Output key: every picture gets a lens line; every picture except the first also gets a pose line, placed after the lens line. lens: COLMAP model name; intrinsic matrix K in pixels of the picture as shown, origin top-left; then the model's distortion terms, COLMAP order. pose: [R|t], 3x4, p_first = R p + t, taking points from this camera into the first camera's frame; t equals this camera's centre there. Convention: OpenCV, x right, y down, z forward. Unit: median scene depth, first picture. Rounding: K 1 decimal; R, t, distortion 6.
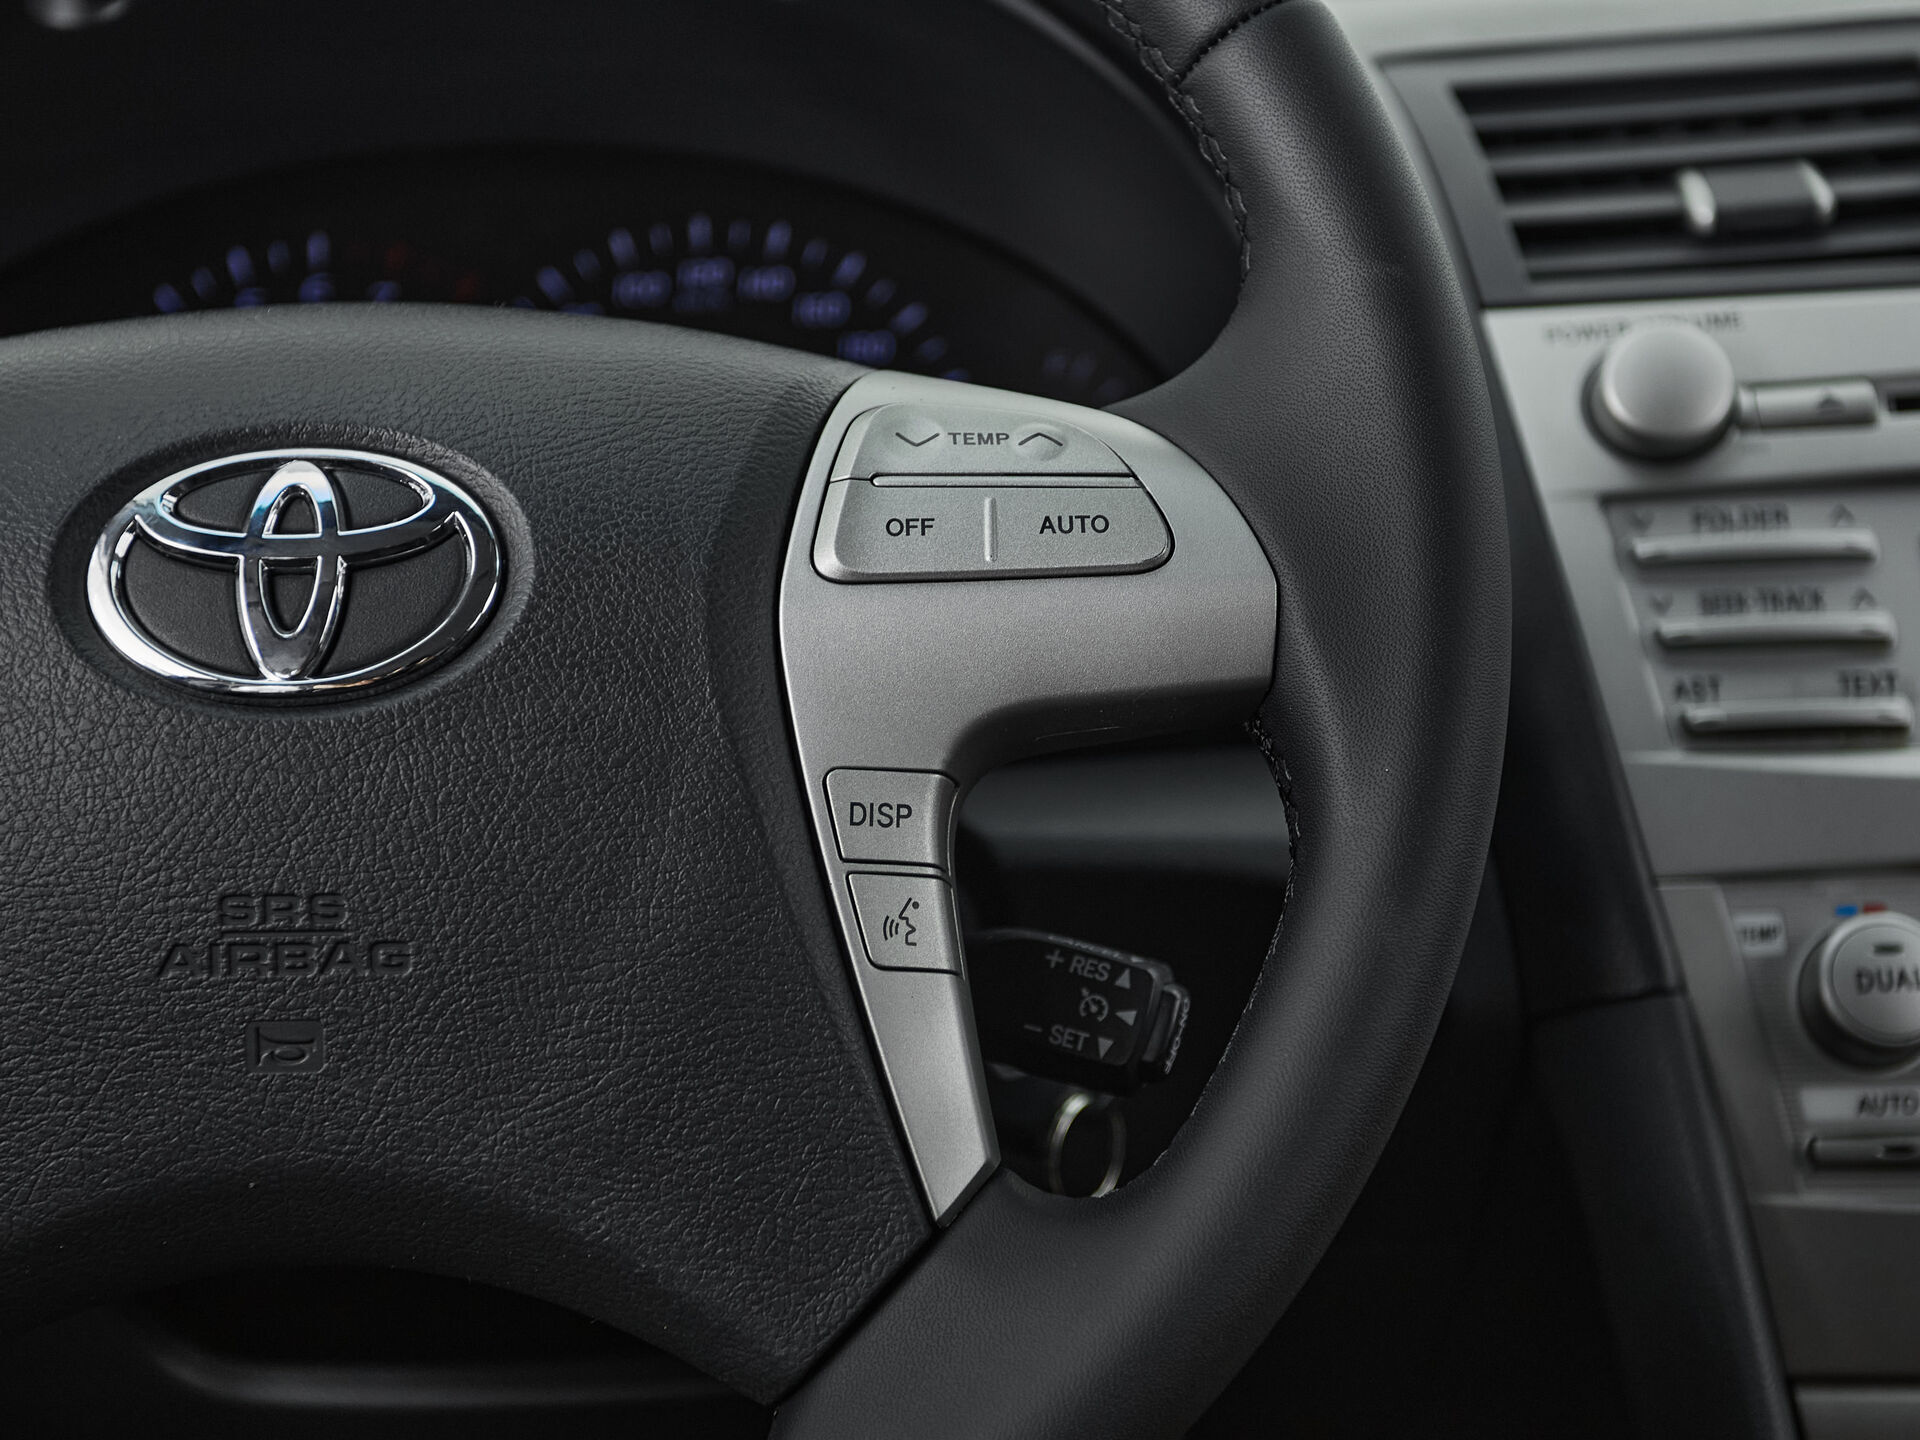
lens RADIAL K [[3071.4, 0, 953.6], [0, 3071.4, 773.7], [0, 0, 1]] dist [0.020829, 0.078038]
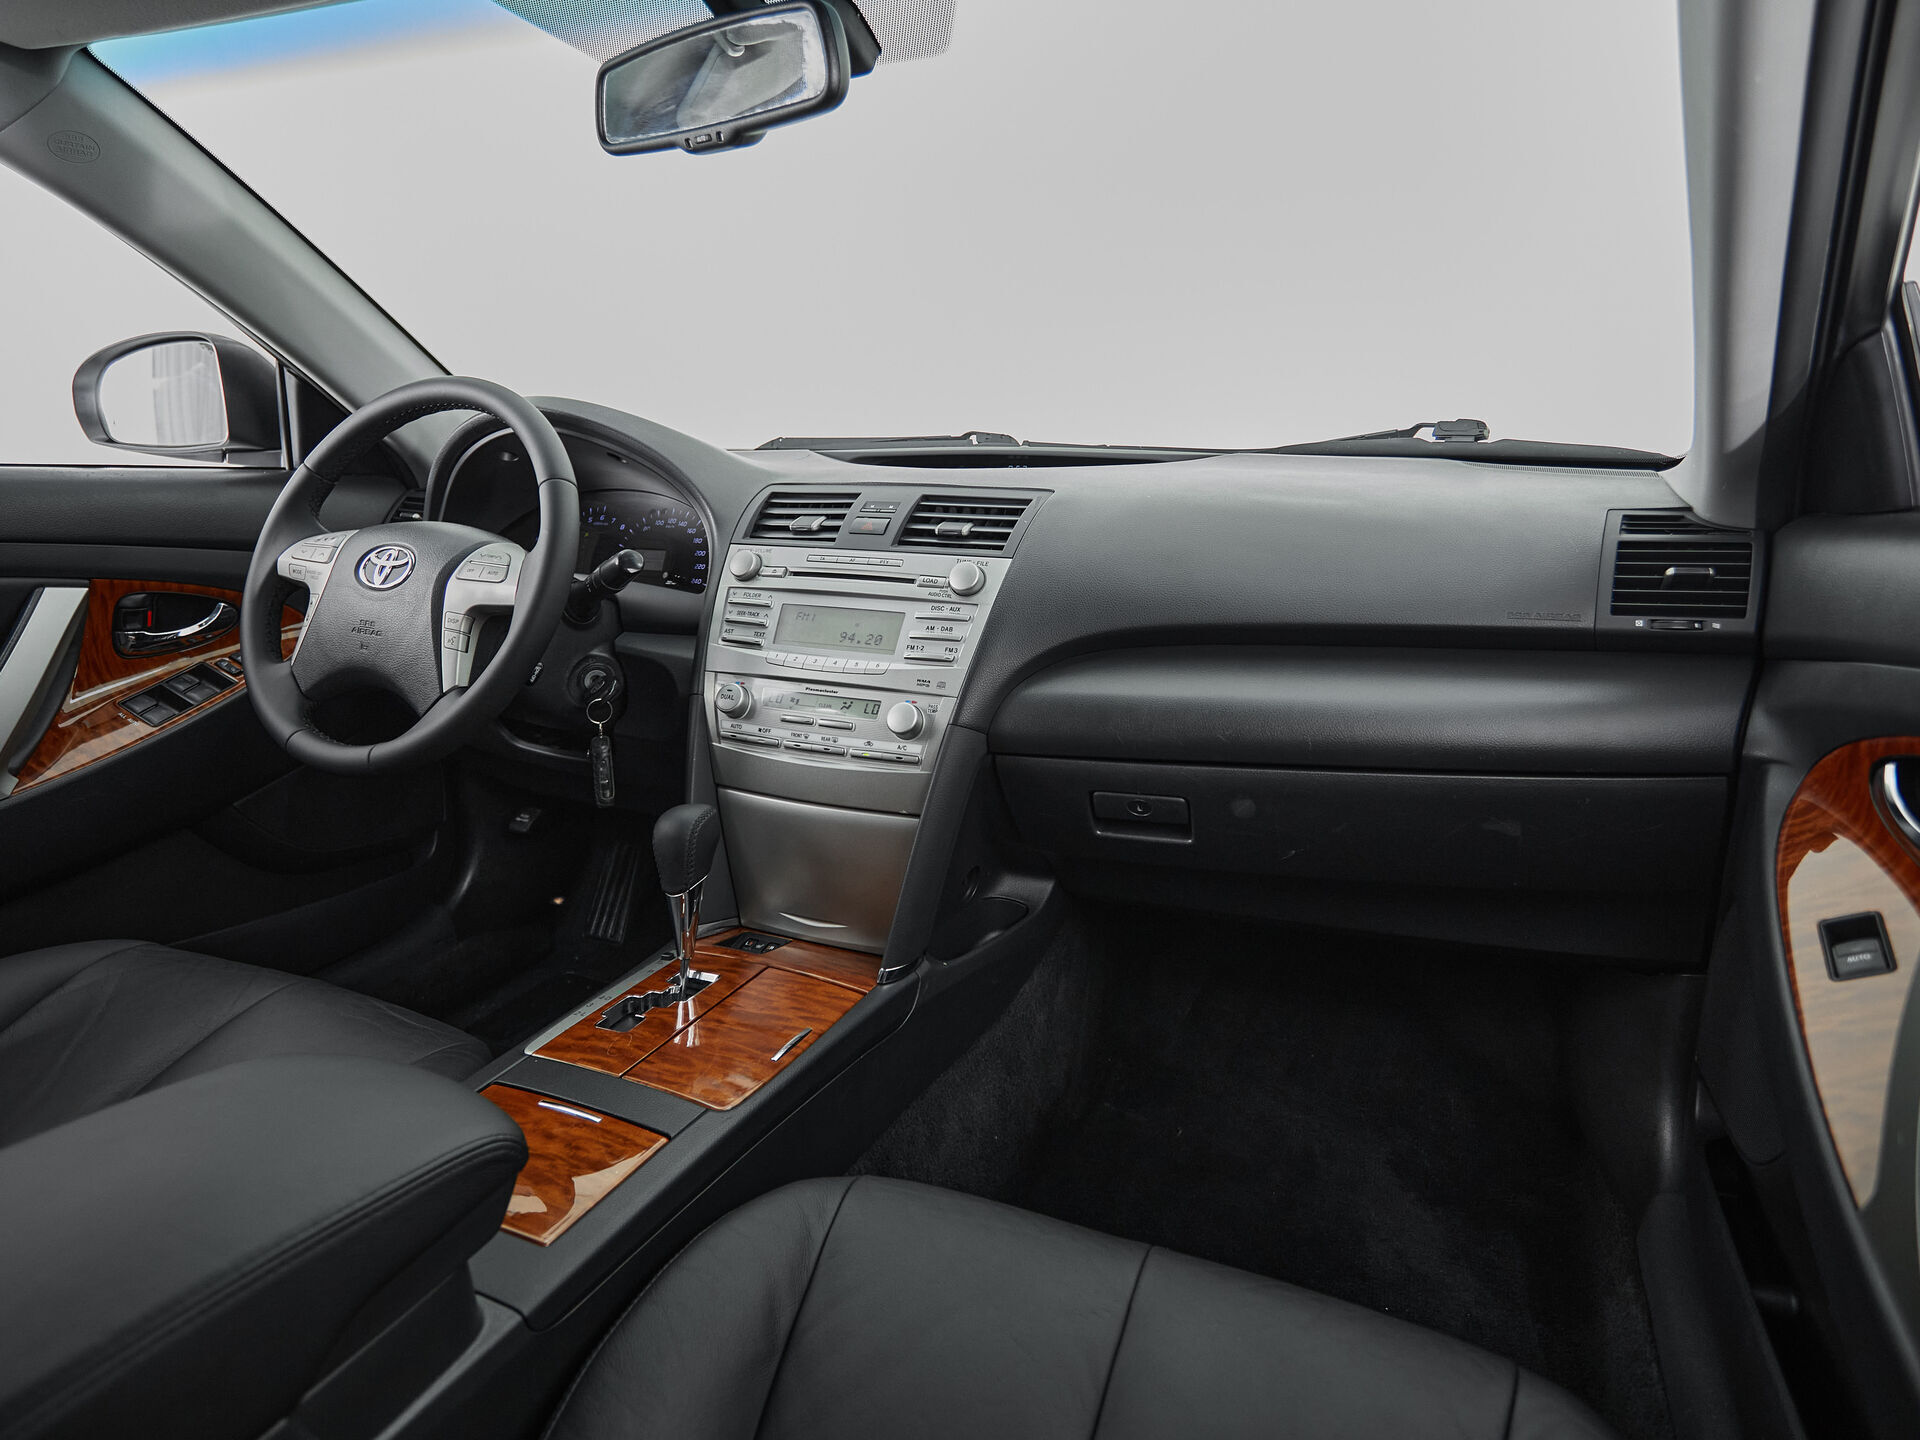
lens RADIAL K [[1124.3, 0, 952.1], [0, 1124.3, 673.3], [0, 0, 1]] dist [-0.001017, -0.001020]
pose [[0.901152, 0.136685, -0.411390, 1.659024], [-0.141103, 0.989797, 0.019777, -0.061028], [0.409896, 0.040226, 0.911245, -0.488874]]
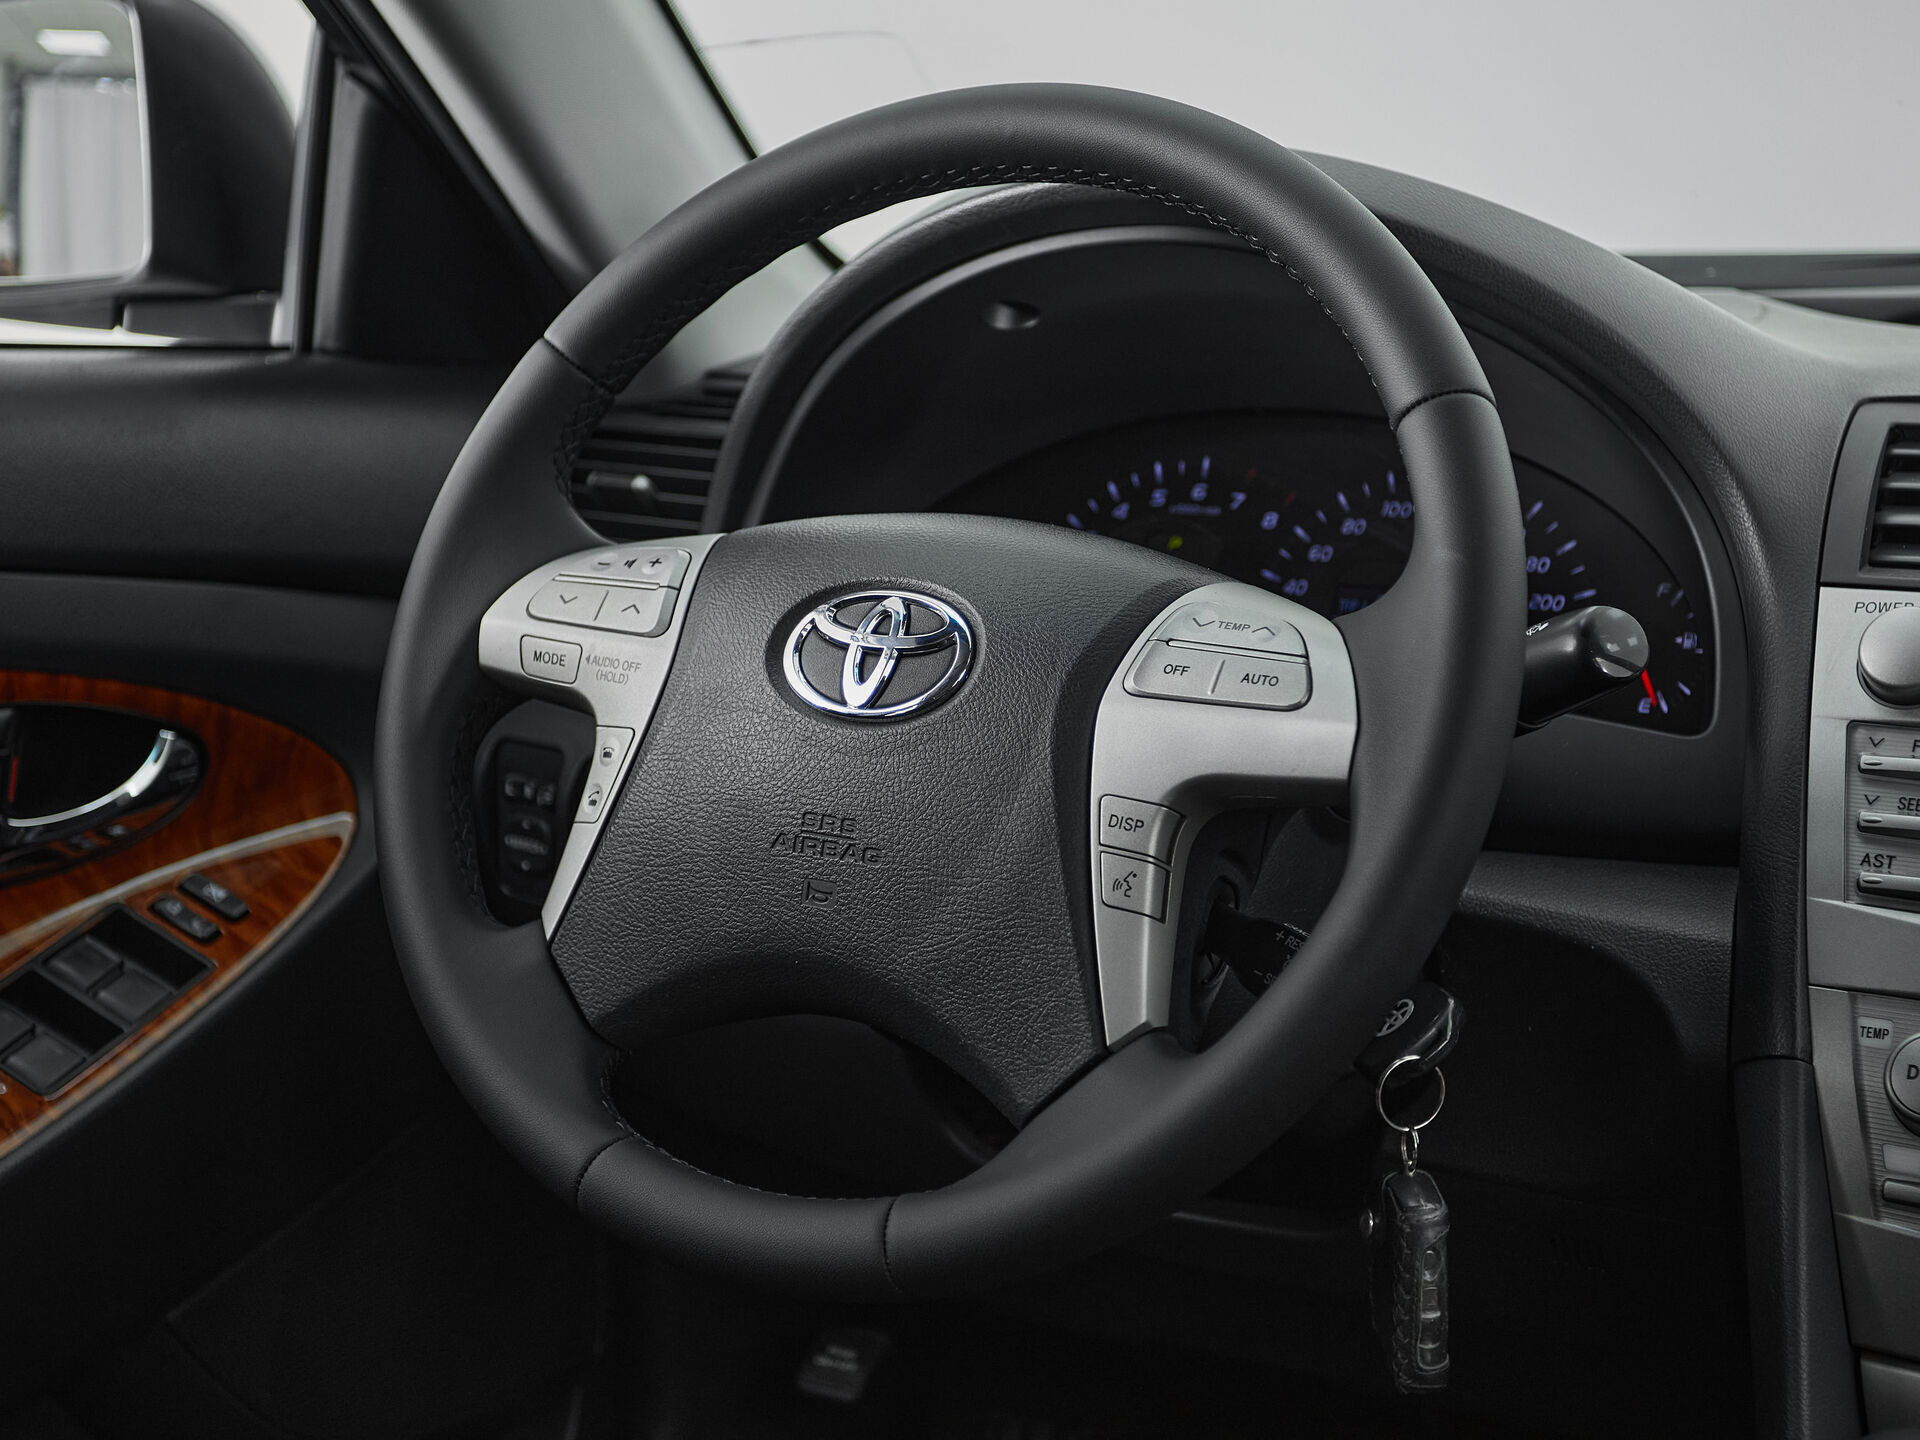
lens RADIAL K [[3031.3, 0, 879.0], [0, 3031.3, 673.3], [0, 0, 1]] dist [0.006740, 0.115098]
pose [[0.845640, 0.120799, -0.519905, 0.781525], [-0.157429, 0.987169, -0.026697, -0.003512], [0.510010, 0.104424, 0.853807, -0.621494]]
